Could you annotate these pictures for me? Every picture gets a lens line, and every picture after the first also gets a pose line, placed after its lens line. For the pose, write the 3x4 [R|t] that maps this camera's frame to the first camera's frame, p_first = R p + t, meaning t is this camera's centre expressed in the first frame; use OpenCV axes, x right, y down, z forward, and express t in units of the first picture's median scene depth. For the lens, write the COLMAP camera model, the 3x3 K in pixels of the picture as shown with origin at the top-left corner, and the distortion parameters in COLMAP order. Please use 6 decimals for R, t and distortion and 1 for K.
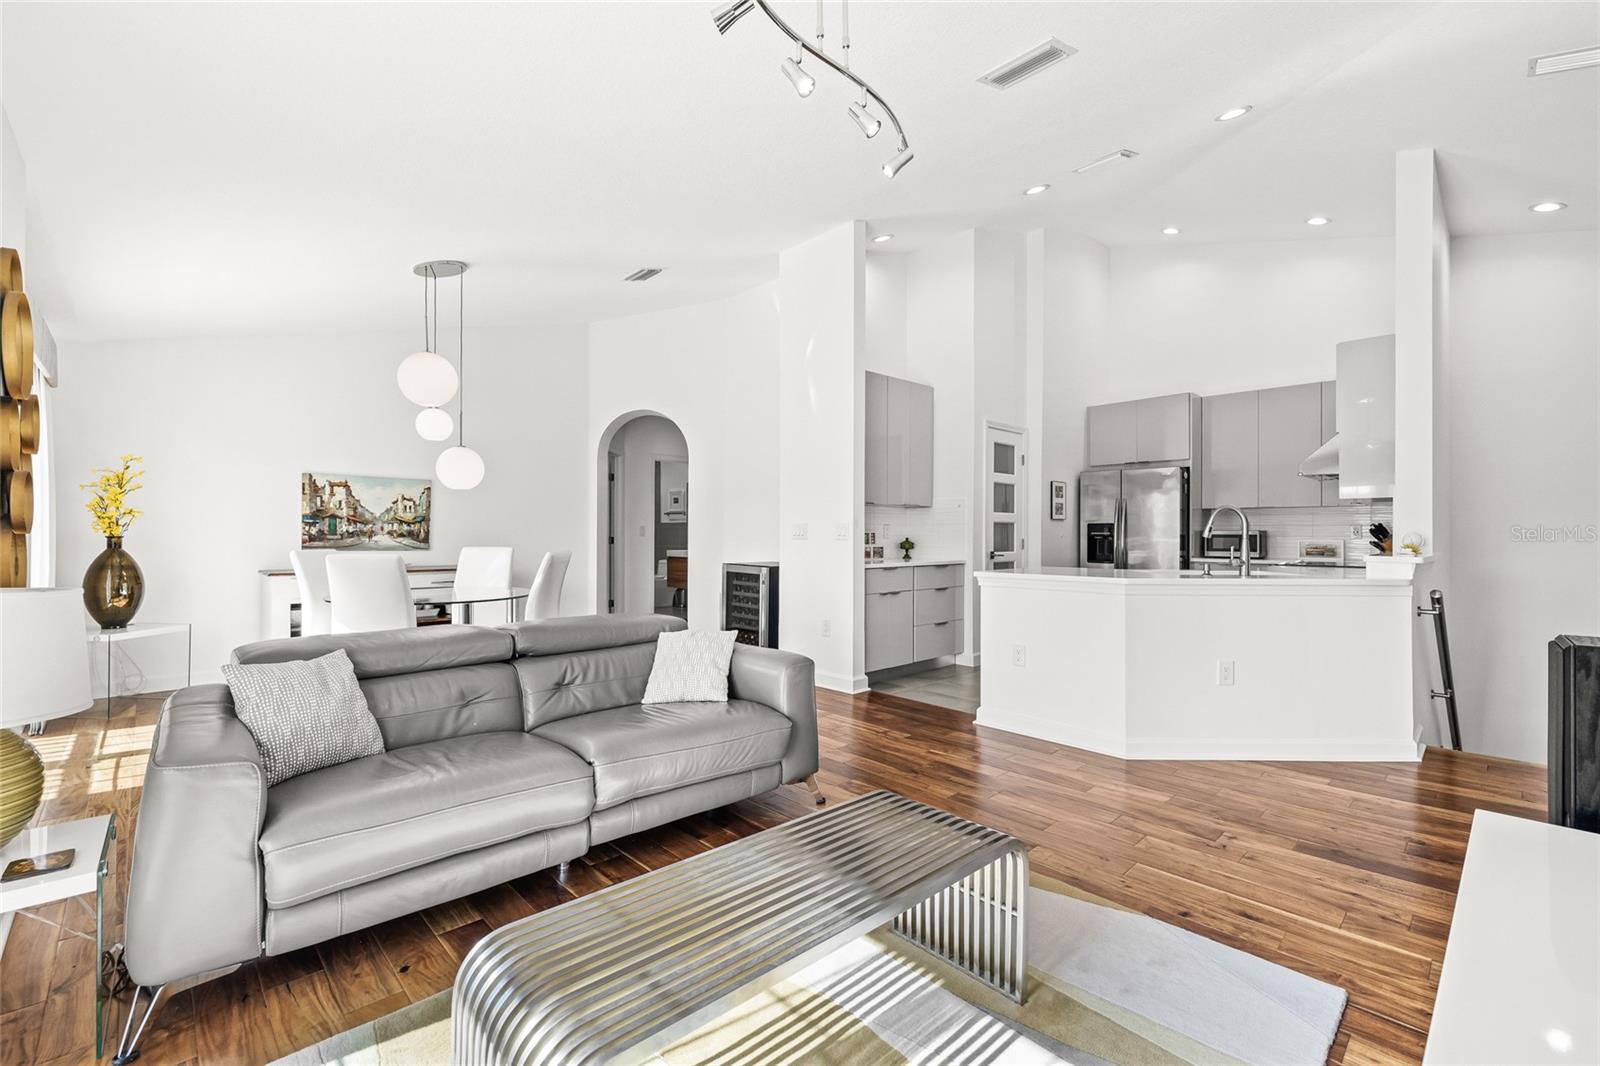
lens RADIAL K [[679.7, 0, 793.3], [0, 679.7, 534.7], [0, 0, 1]] dist [-0.001166, -0.000259]
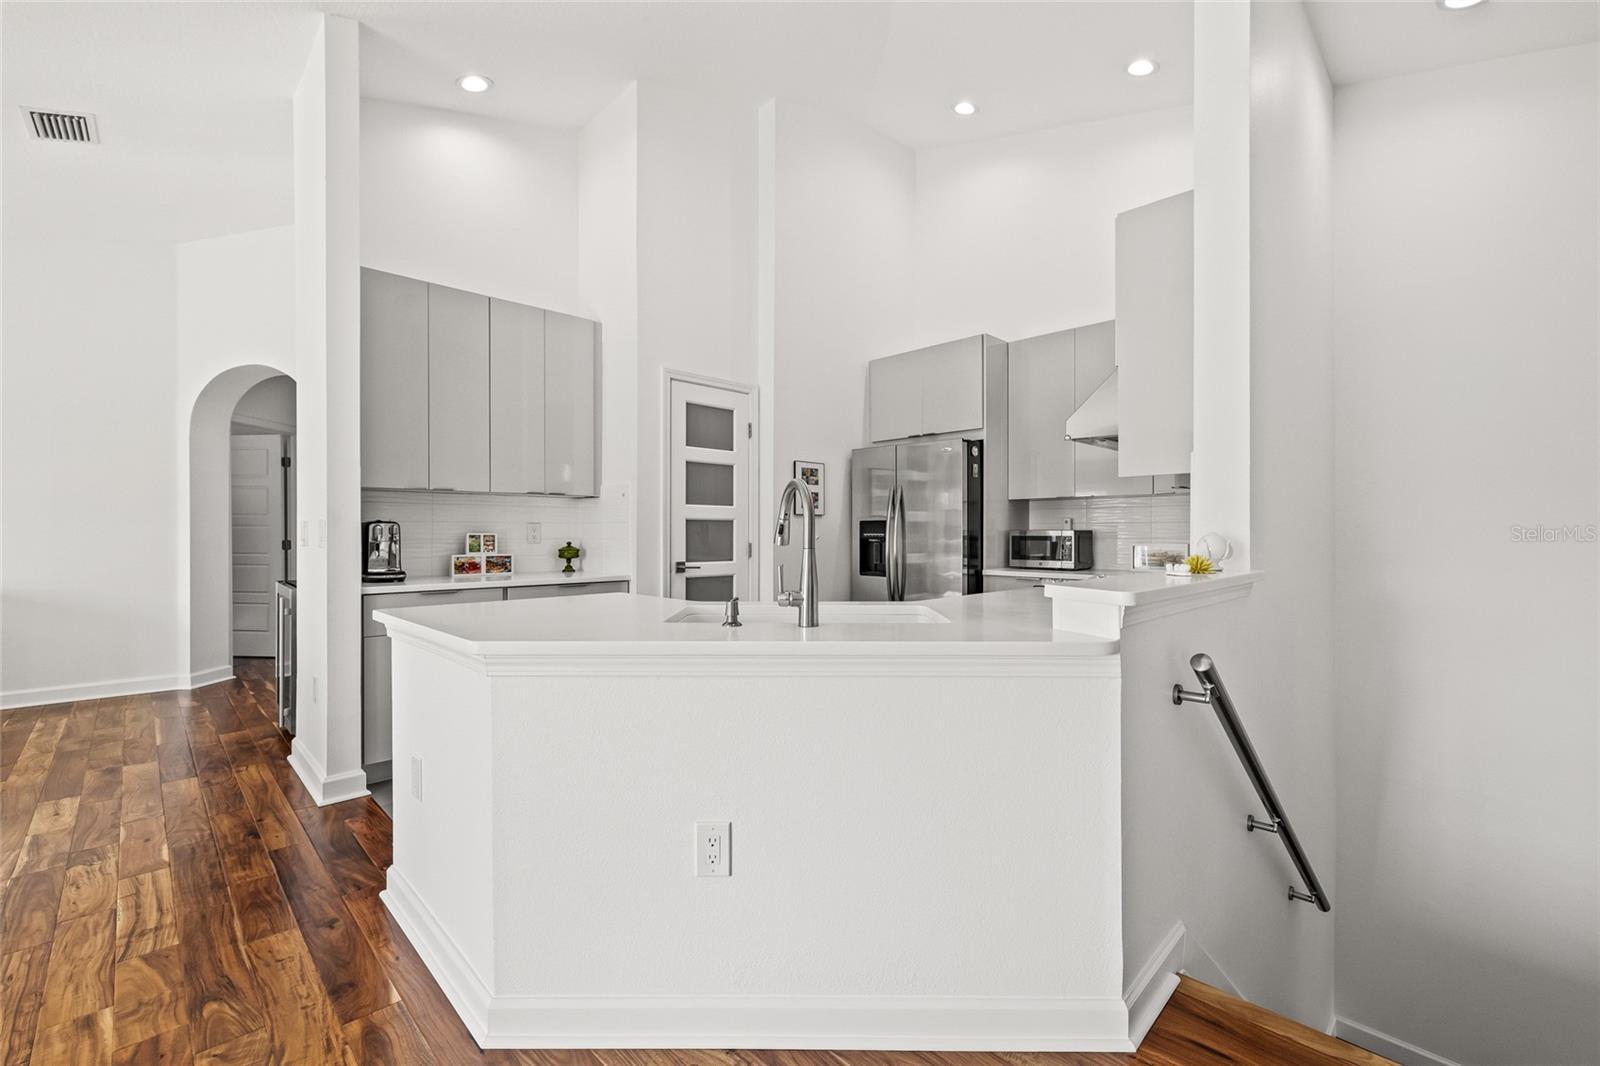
lens RADIAL K [[675.4, 0, 793.4], [0, 675.4, 539.2], [0, 0, 1]] dist [-0.000451, -0.000708]
pose [[0.999816, -0.002451, 0.019015, 0.404470], [0.002326, 0.999976, 0.006585, -0.002200], [-0.019031, -0.006540, 0.999798, 0.329416]]
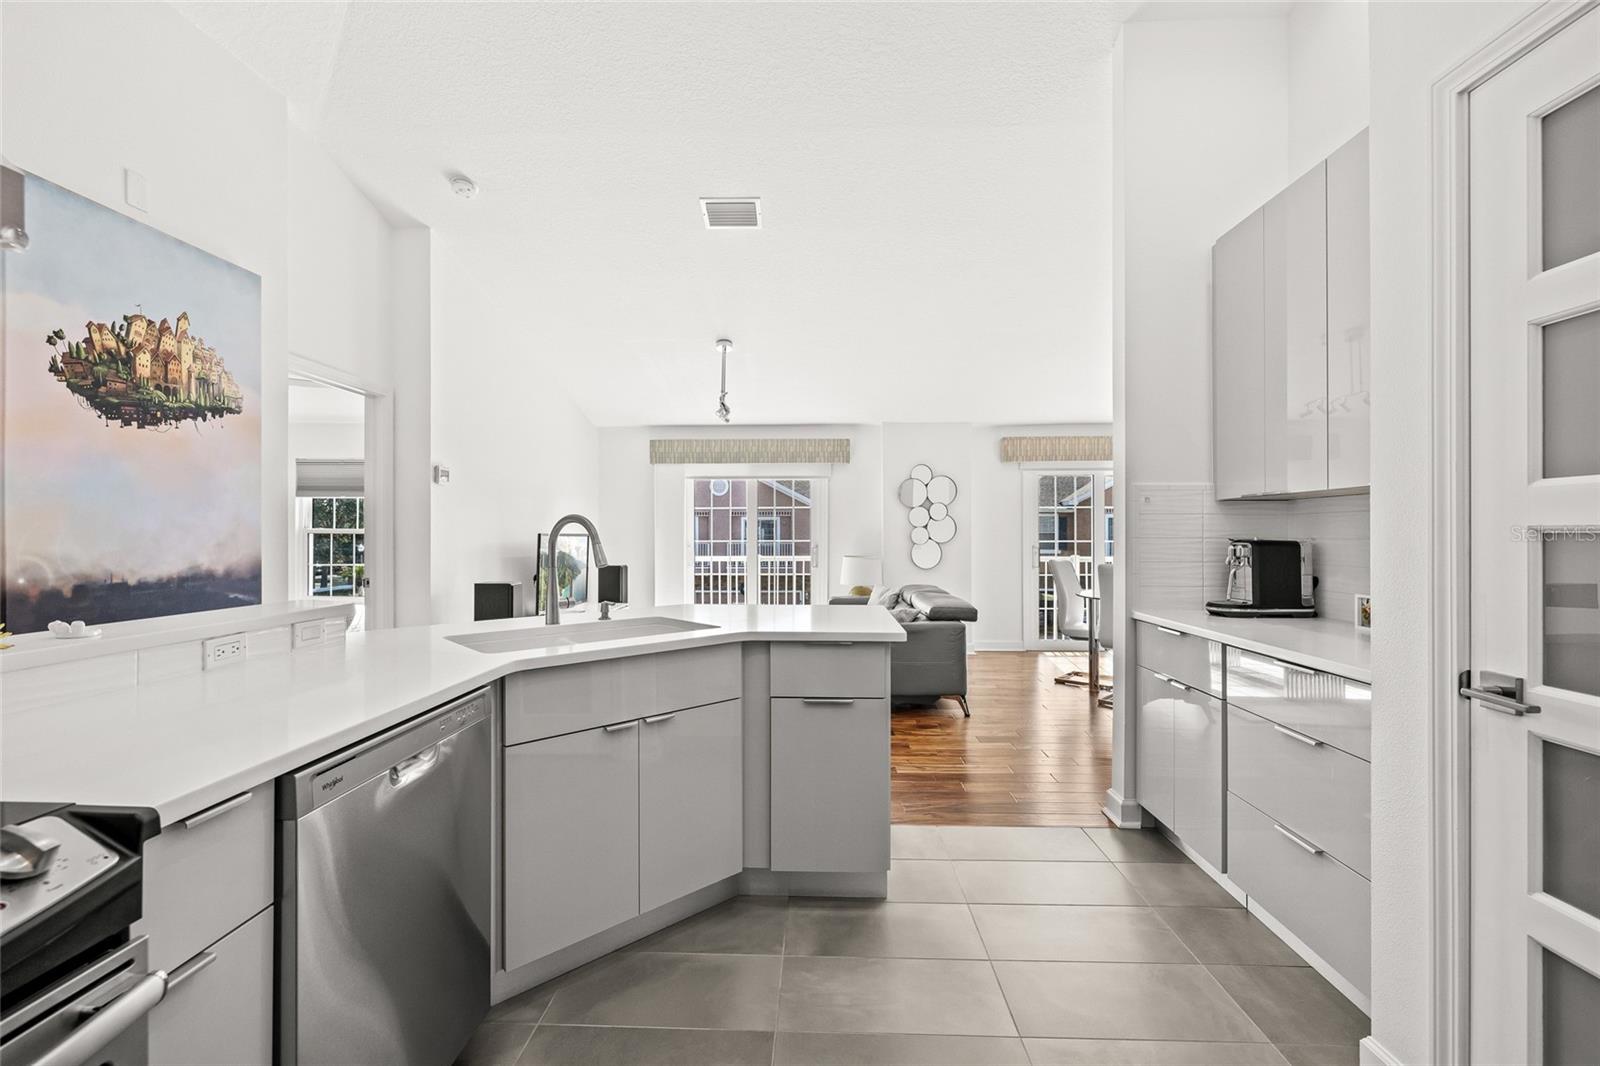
lens RADIAL K [[673.7, 0, 795.2], [0, 673.7, 528.6], [0, 0, 1]] dist [-0.001146, 0.000013]
pose [[-0.715991, -0.009714, -0.698041, 0.600477], [-0.003790, 0.999943, -0.010027, -0.016864], [0.698099, -0.004534, -0.715987, 1.023917]]
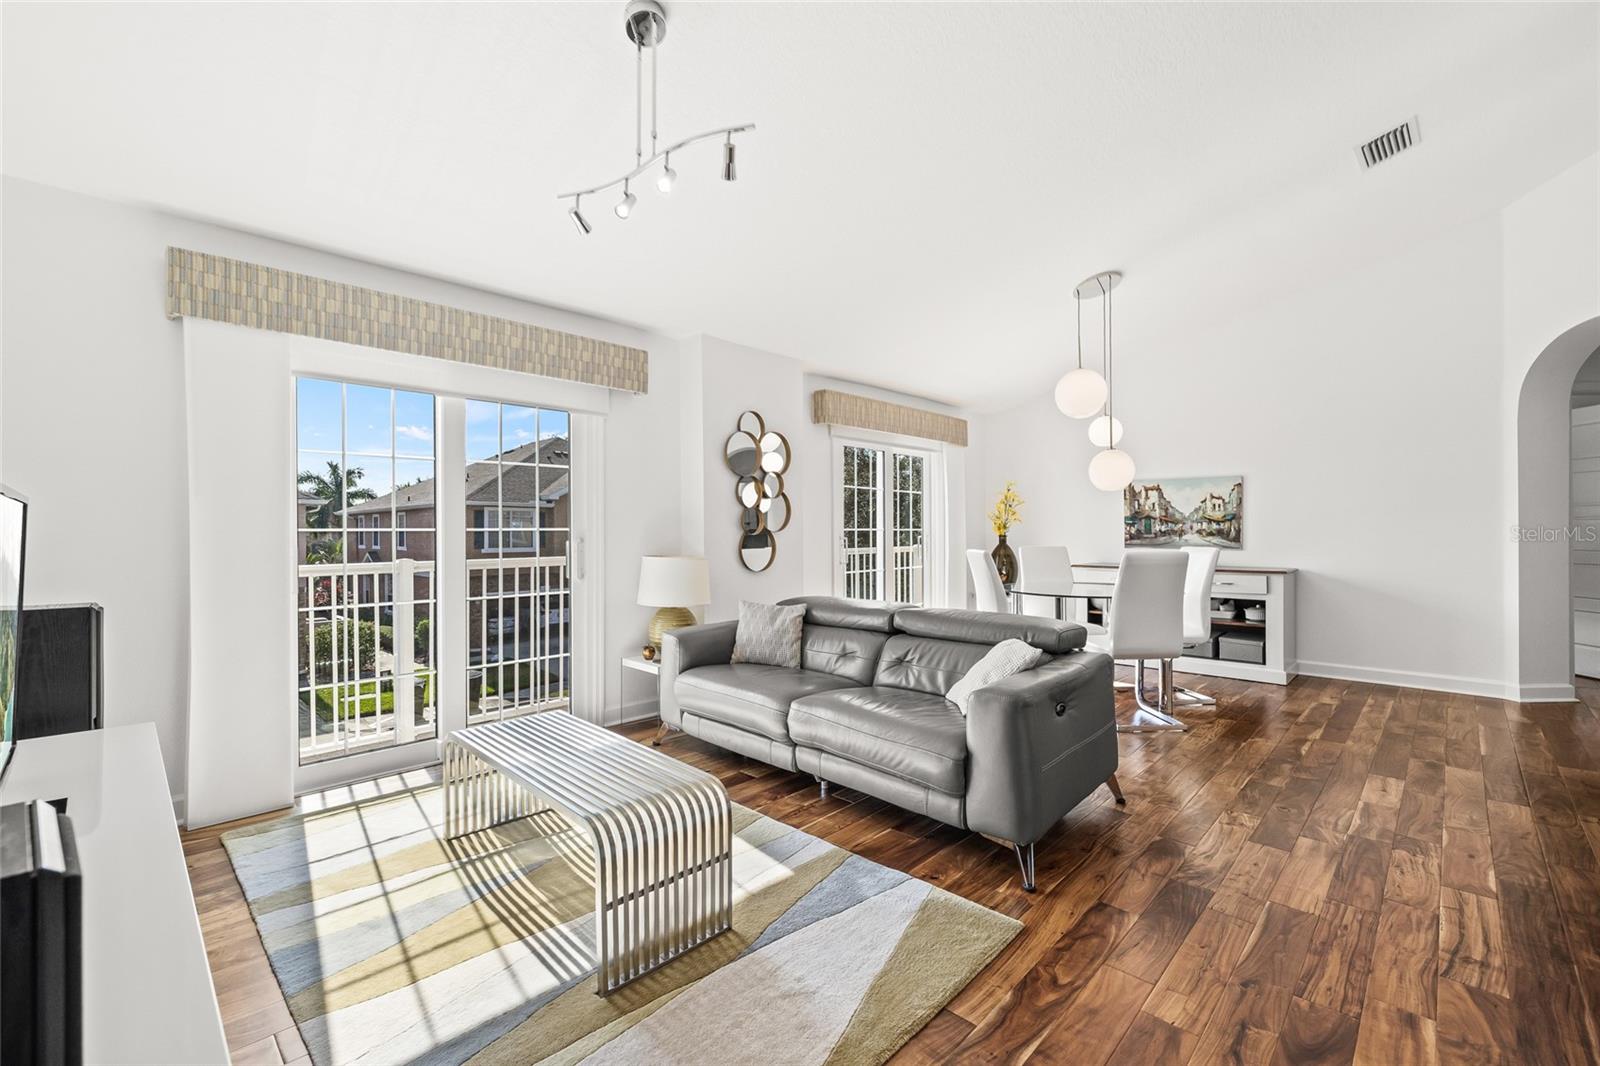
lens RADIAL K [[673.7, 0, 795.2], [0, 673.7, 528.6], [0, 0, 1]] dist [-0.001146, 0.000013]
pose [[0.040316, -0.008175, -0.999154, 0.384909], [0.003653, 0.999961, -0.008034, -0.001484], [0.999180, -0.003326, 0.040344, 0.349145]]
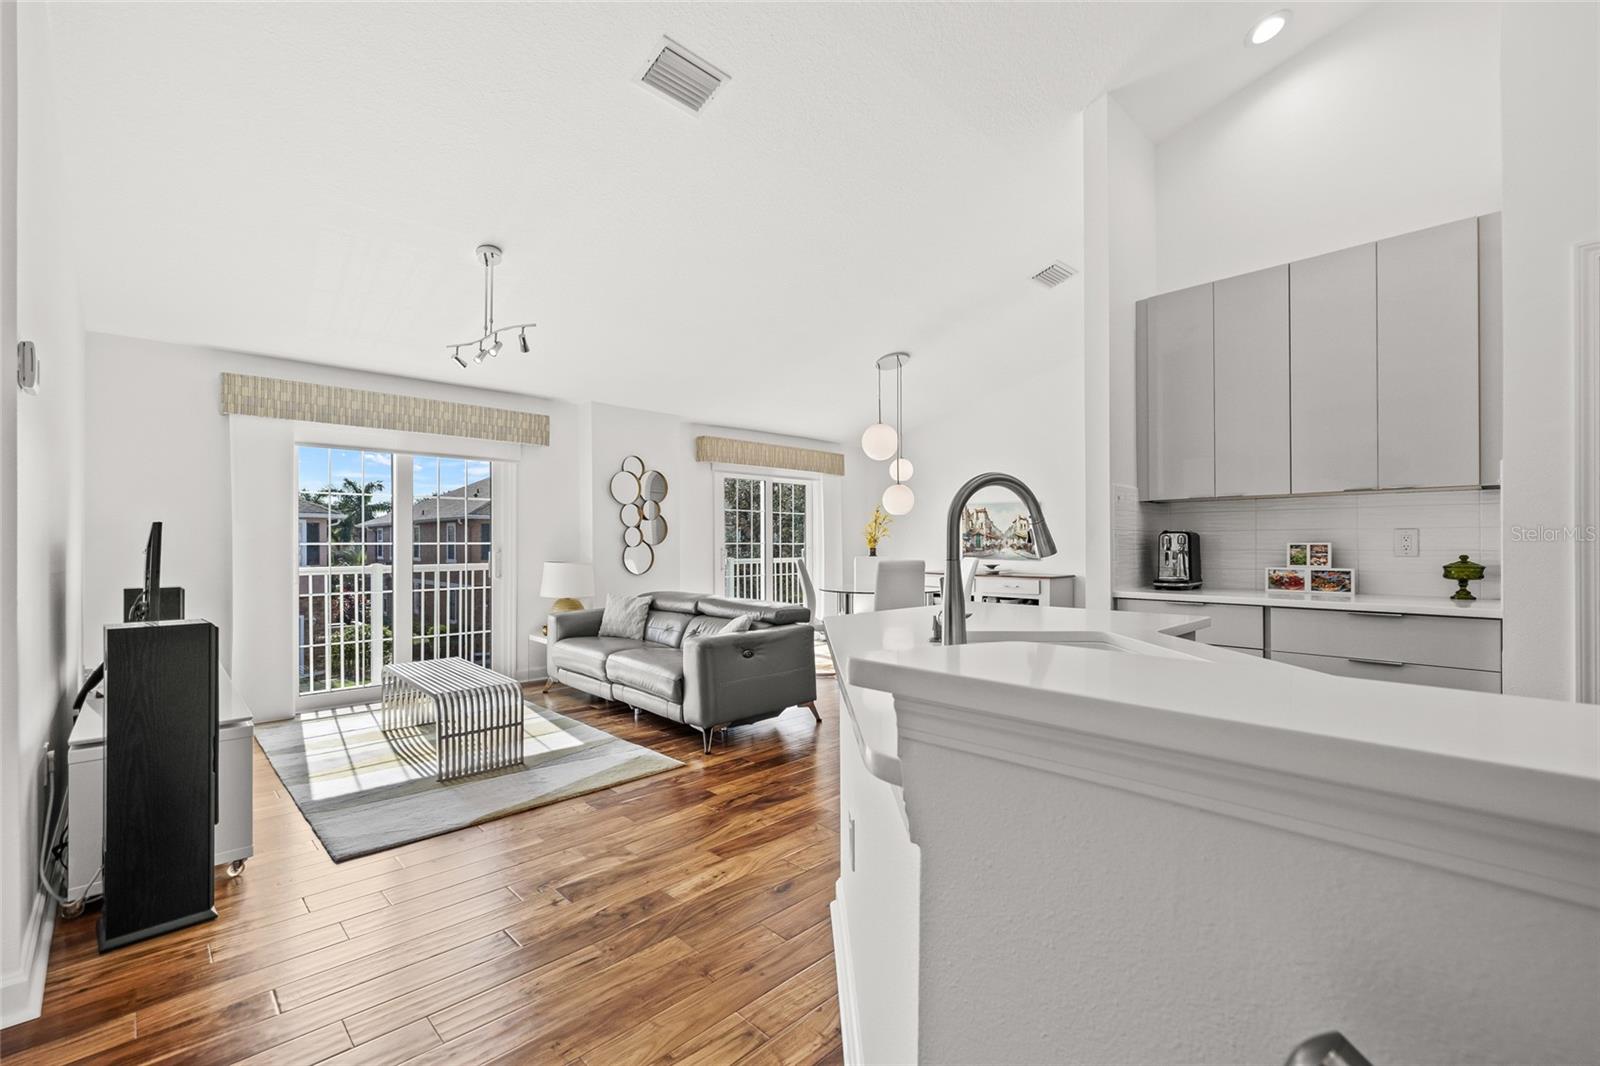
lens RADIAL K [[675.4, 0, 793.4], [0, 675.4, 539.2], [0, 0, 1]] dist [-0.000451, -0.000708]
pose [[0.011711, -0.011054, -0.999870, 0.662309], [0.000953, 0.999939, -0.011043, -0.001684], [0.999931, -0.000824, 0.011721, 0.565813]]
